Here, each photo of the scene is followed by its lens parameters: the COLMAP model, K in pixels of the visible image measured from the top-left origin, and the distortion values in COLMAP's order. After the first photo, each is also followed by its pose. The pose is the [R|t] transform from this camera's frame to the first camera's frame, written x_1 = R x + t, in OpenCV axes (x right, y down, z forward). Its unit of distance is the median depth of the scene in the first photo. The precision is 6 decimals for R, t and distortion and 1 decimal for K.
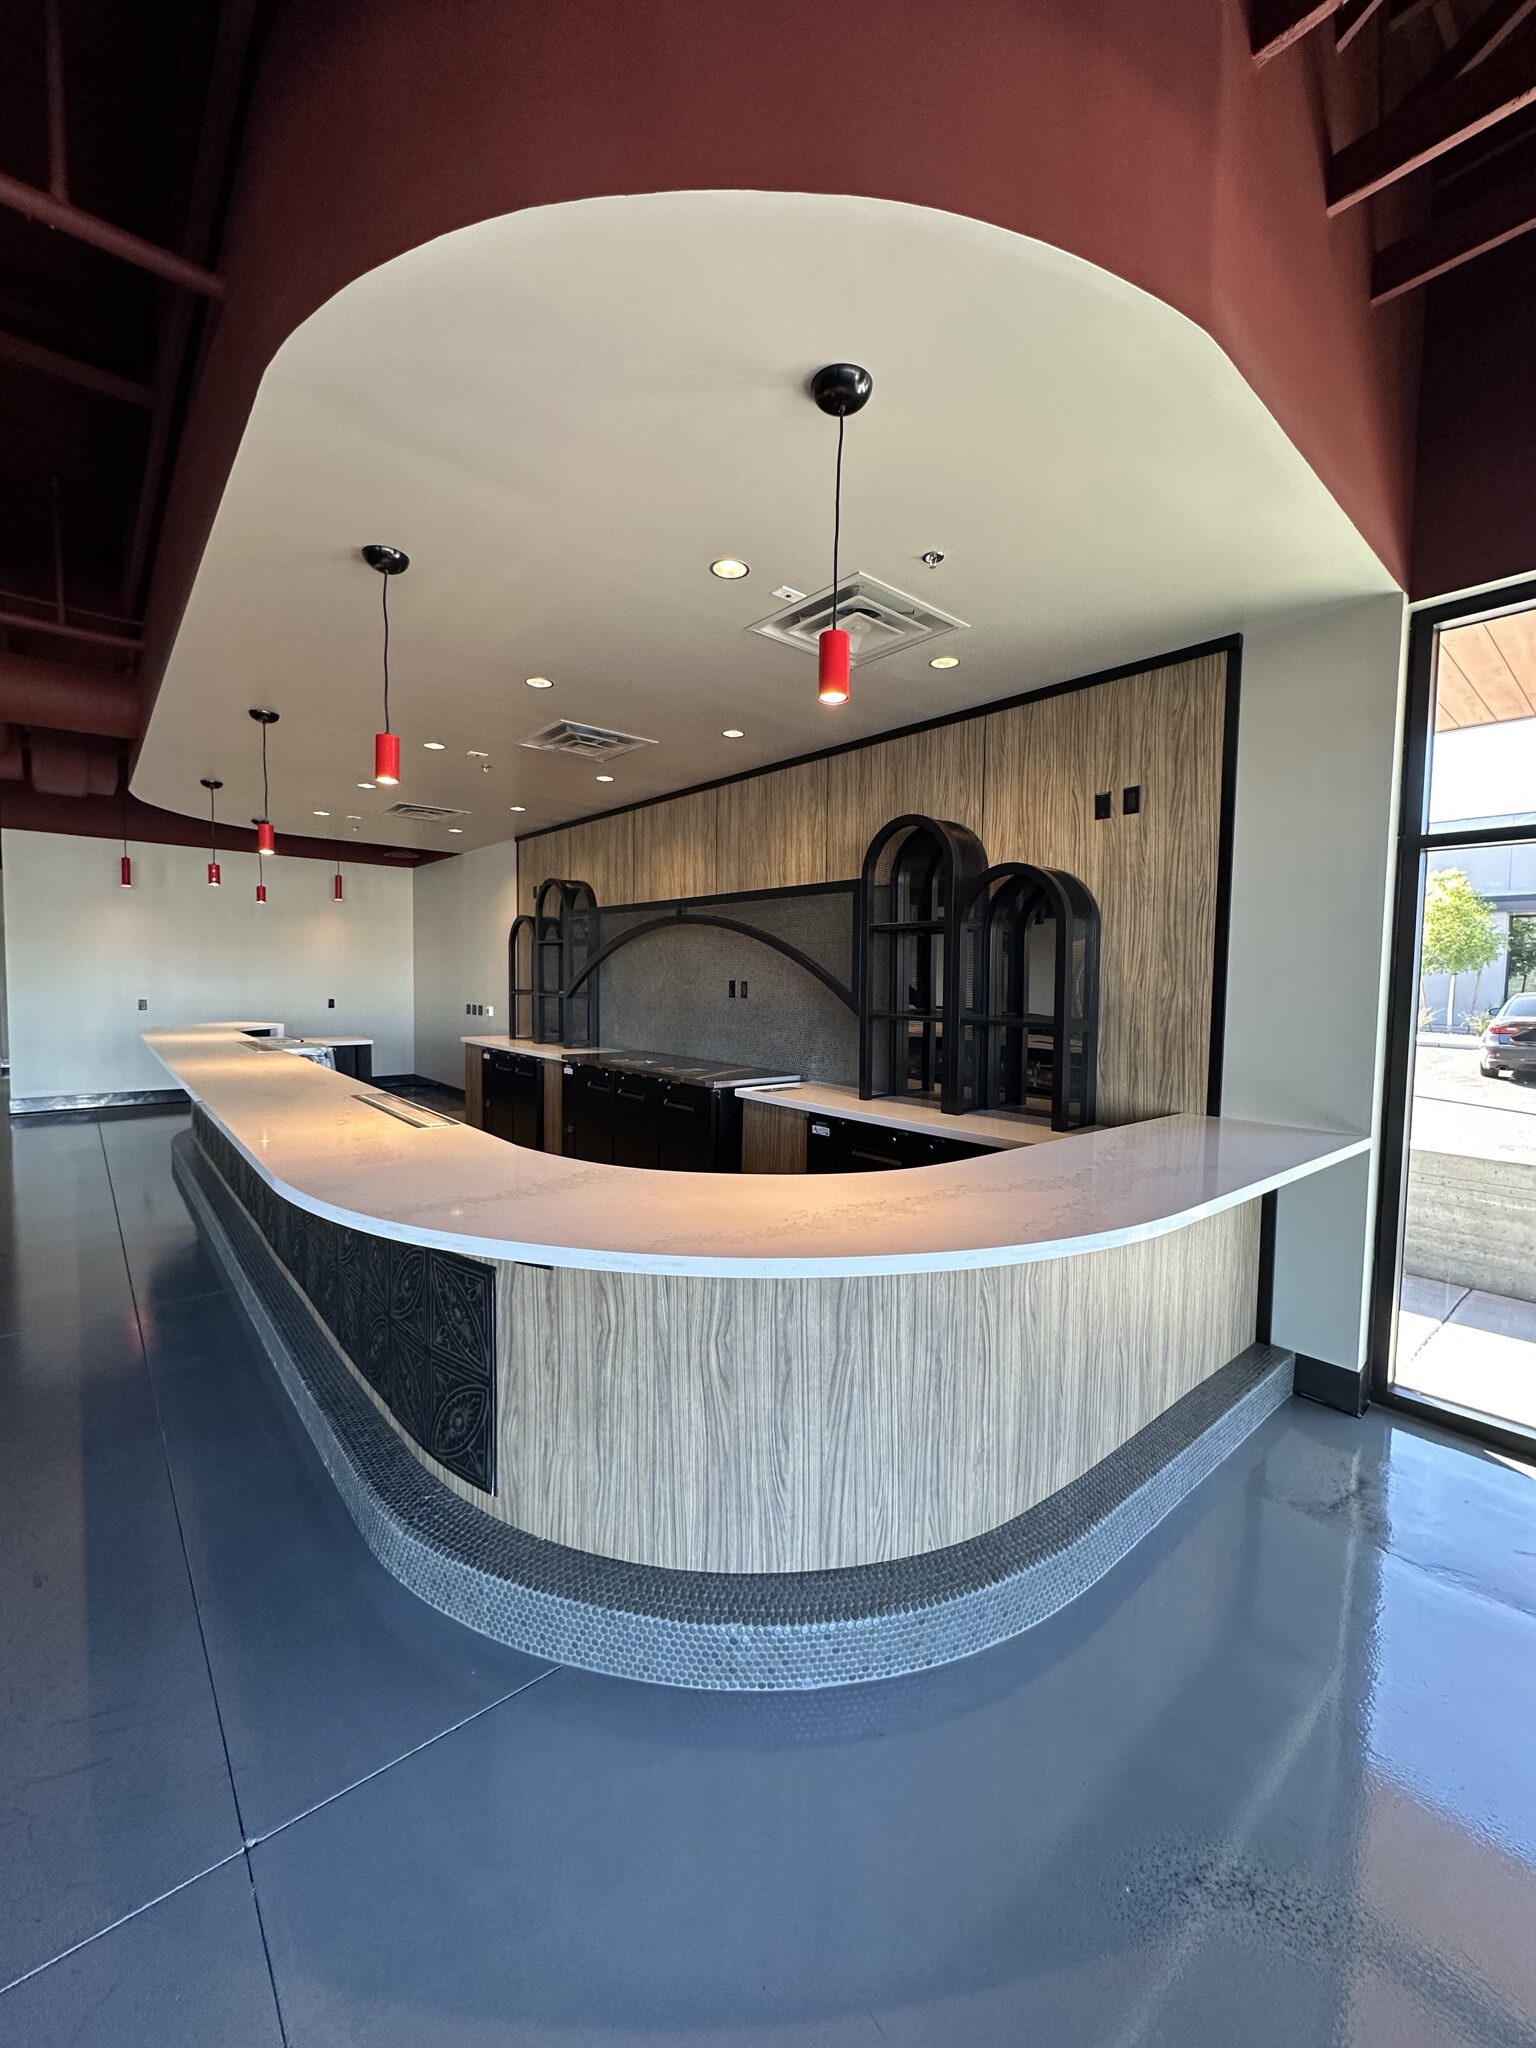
lens RADIAL K [[814.6, 0, 769.7], [0, 814.6, 1021.1], [0, 0, 1]] dist [-0.004419, 0.001254]
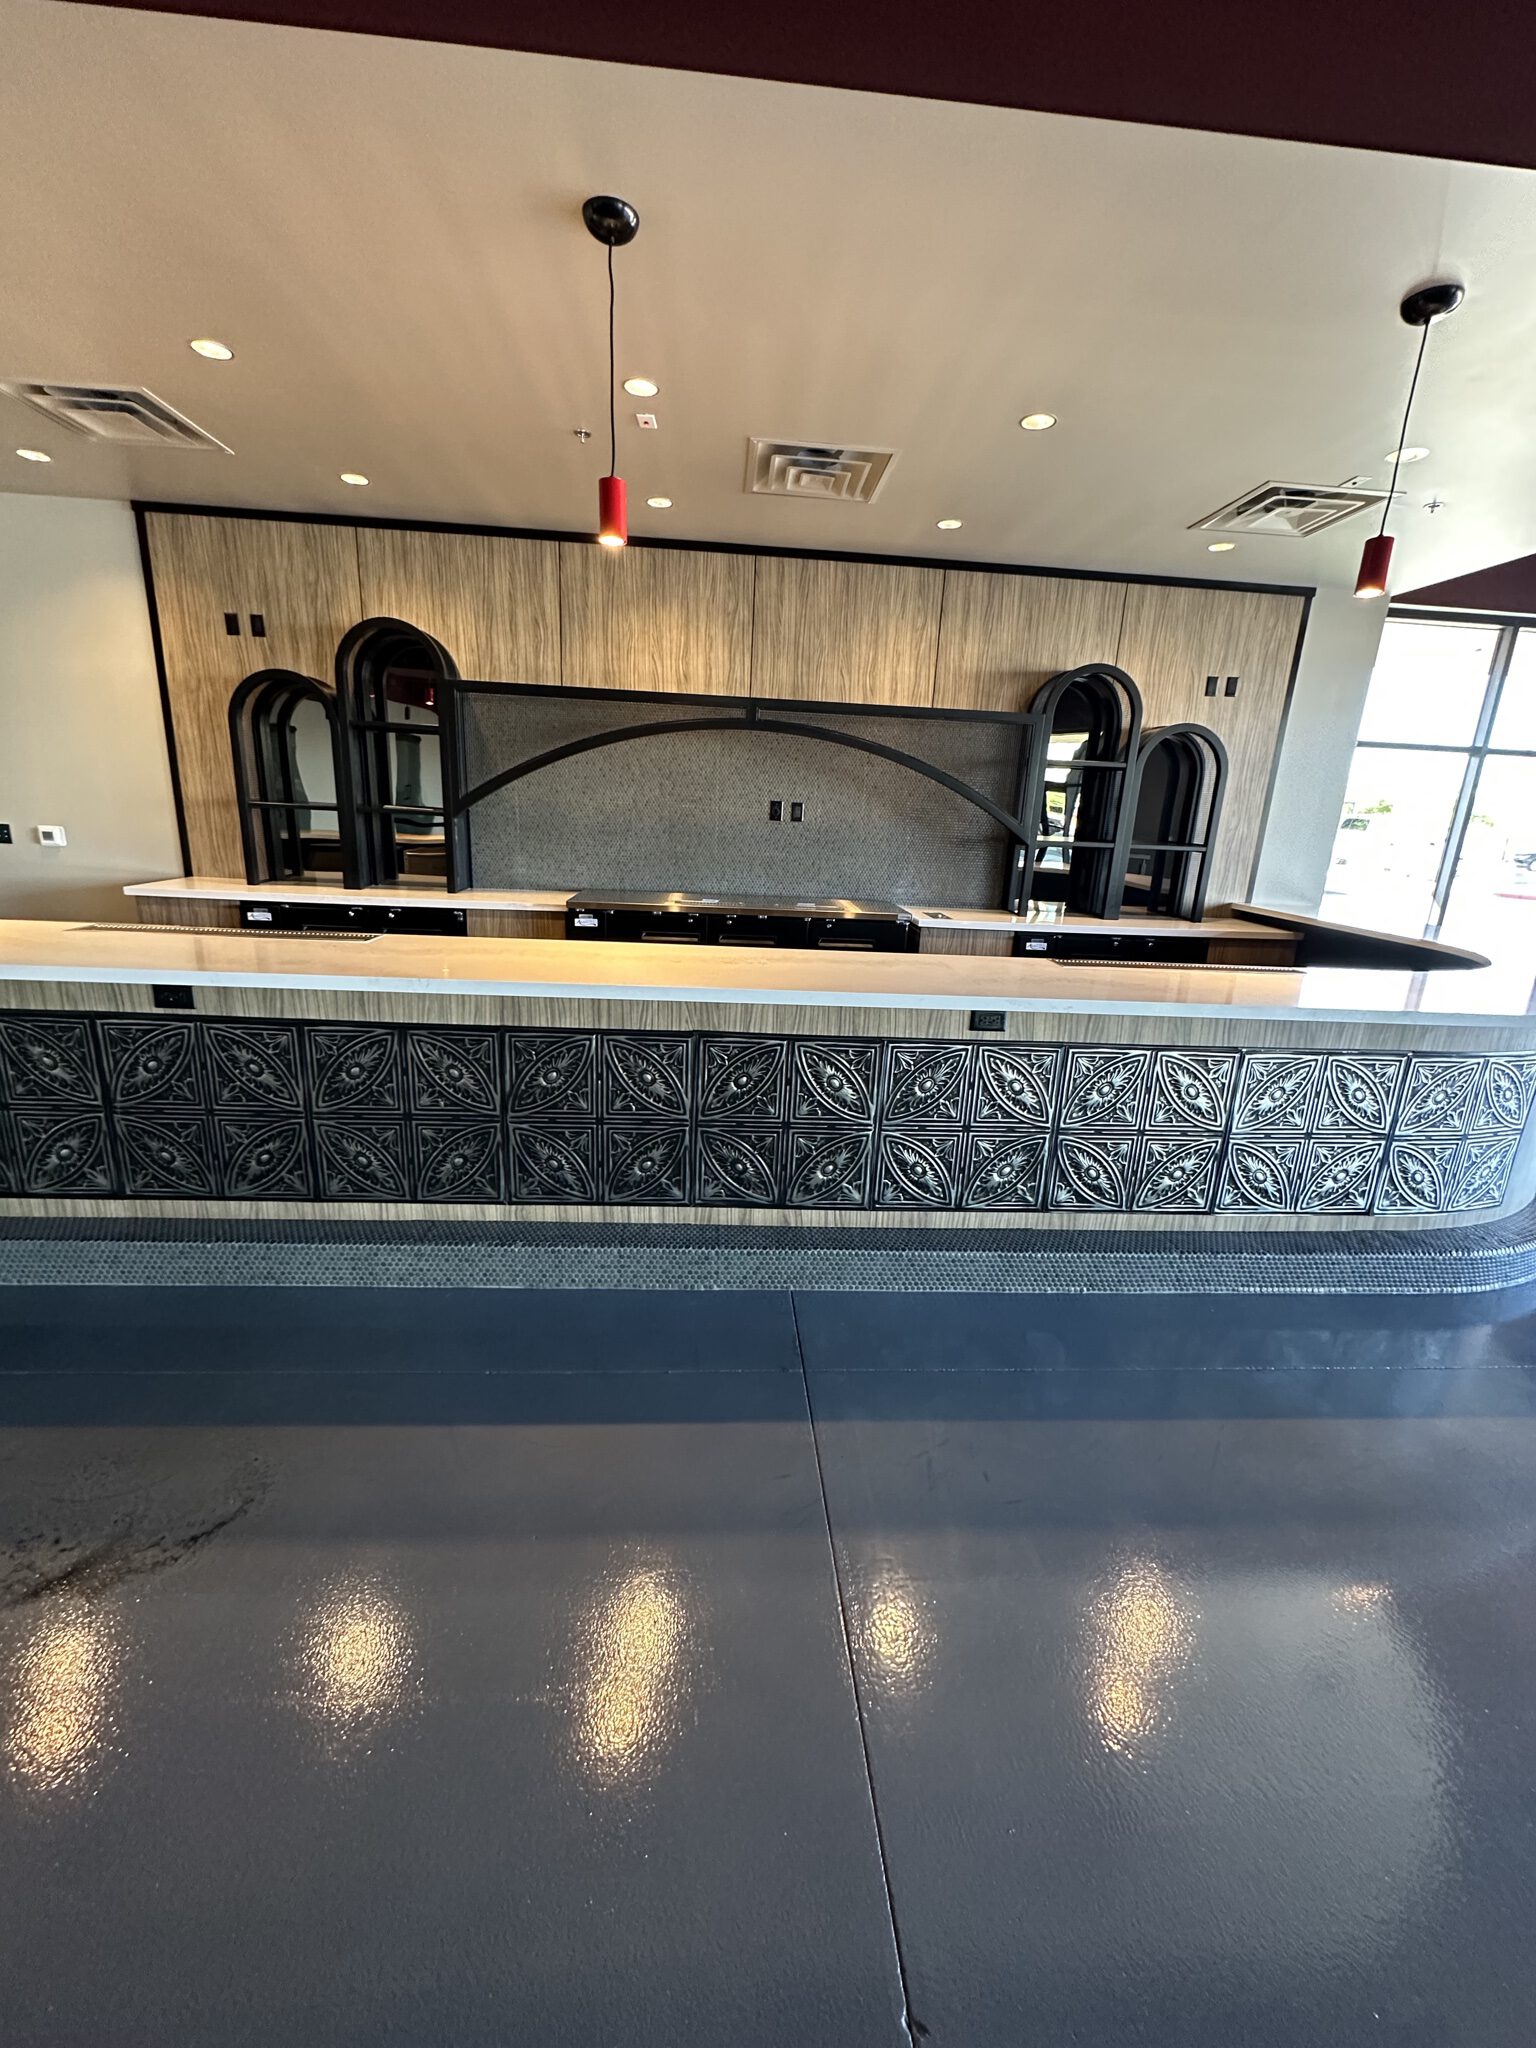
lens RADIAL K [[814.6, 0, 770.2], [0, 814.6, 1021.8], [0, 0, 1]] dist [-0.004419, 0.001254]
pose [[0.601181, -0.196519, 0.774572, -1.227961], [0.006503, 0.970461, 0.241171, -0.047382], [-0.799086, -0.139951, 0.584701, 0.703800]]
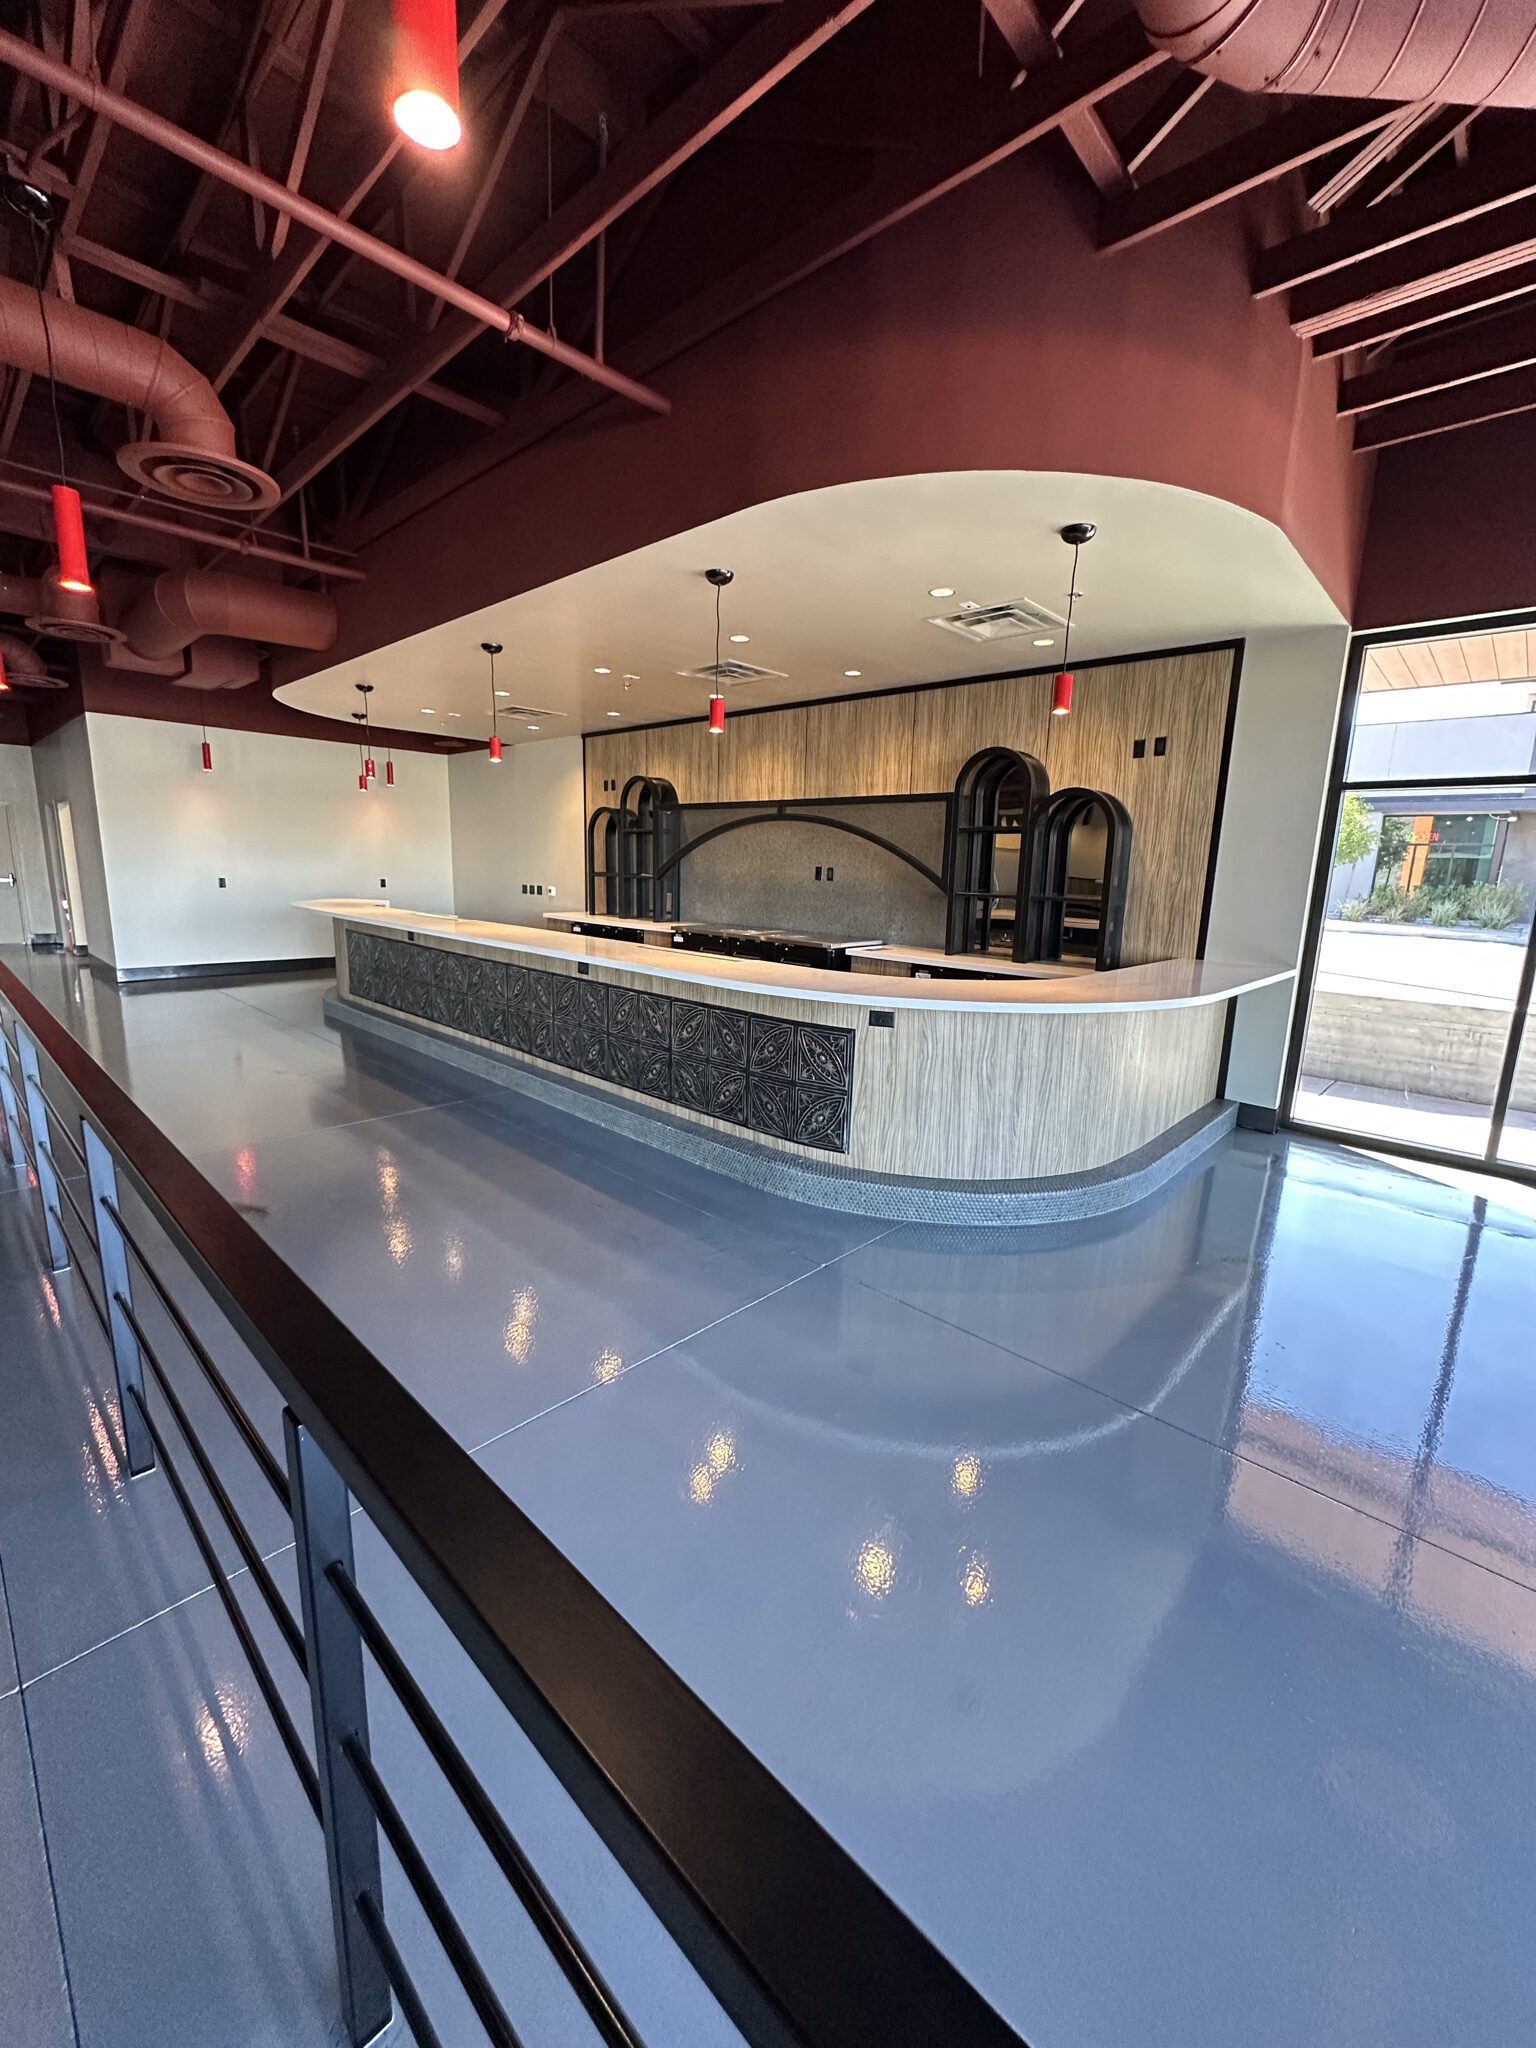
lens RADIAL K [[814.6, 0, 770.7], [0, 814.6, 1021.6], [0, 0, 1]] dist [-0.004419, 0.001254]
pose [[0.994286, -0.008951, 0.106372, -0.401179], [-0.006028, 0.990181, 0.139659, 0.018881], [-0.106578, -0.139502, 0.984470, -0.425355]]
